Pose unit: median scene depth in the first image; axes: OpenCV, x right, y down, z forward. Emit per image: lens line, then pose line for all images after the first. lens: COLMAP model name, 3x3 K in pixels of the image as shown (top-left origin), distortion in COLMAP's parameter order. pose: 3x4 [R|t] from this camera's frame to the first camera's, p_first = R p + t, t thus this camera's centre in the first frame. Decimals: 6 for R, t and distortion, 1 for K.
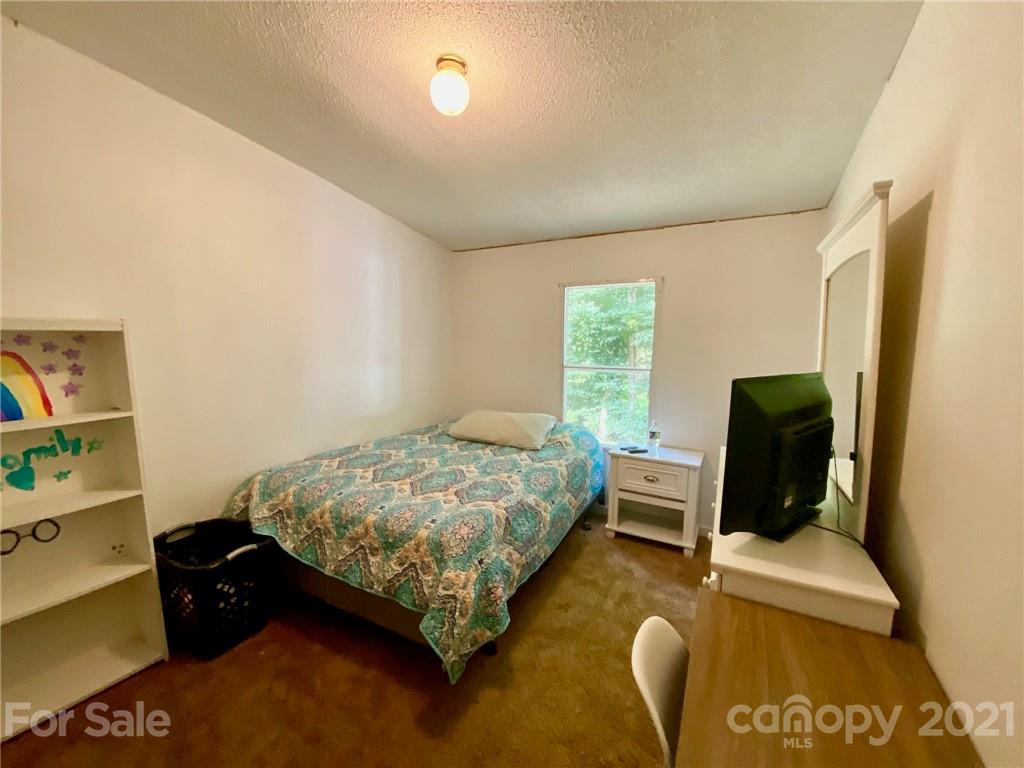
lens RADIAL K [[414.5, 0, 515.5], [0, 414.5, 388.6], [0, 0, 1]] dist [0.000867, -0.001097]
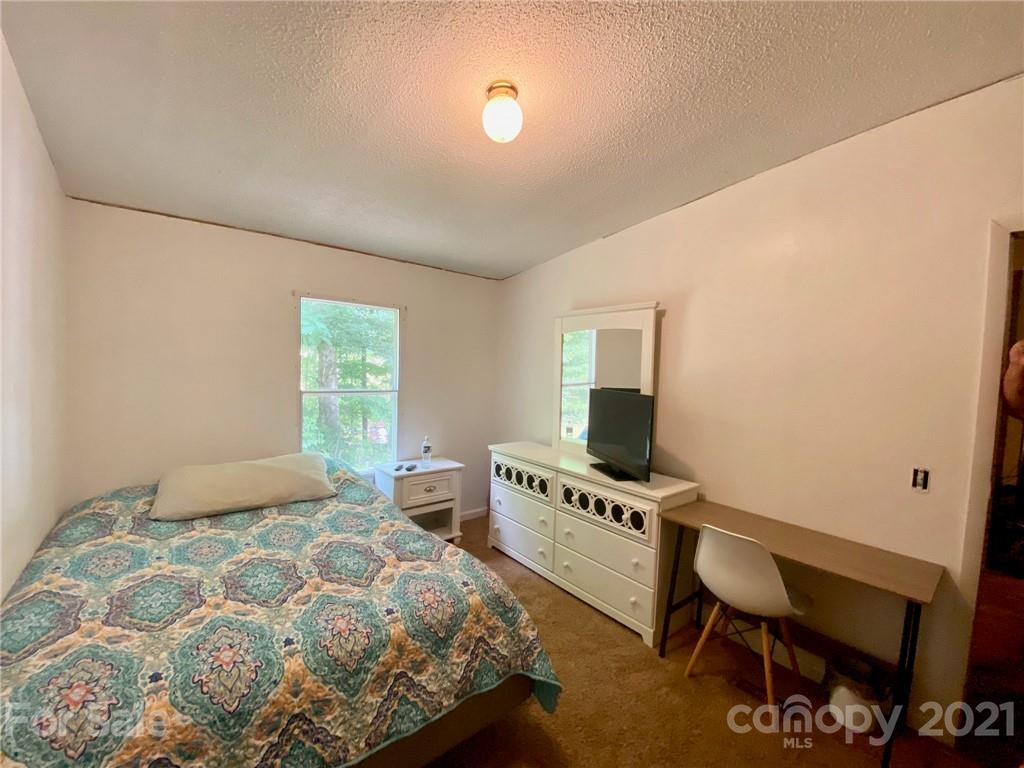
lens RADIAL K [[414.5, 0, 511.6], [0, 414.5, 381.8], [0, 0, 1]] dist [0.000867, -0.001097]
pose [[0.412012, -0.043491, 0.910140, -0.876535], [0.073396, 0.997199, 0.014426, -0.102752], [-0.908218, 0.060857, 0.414050, 0.494640]]
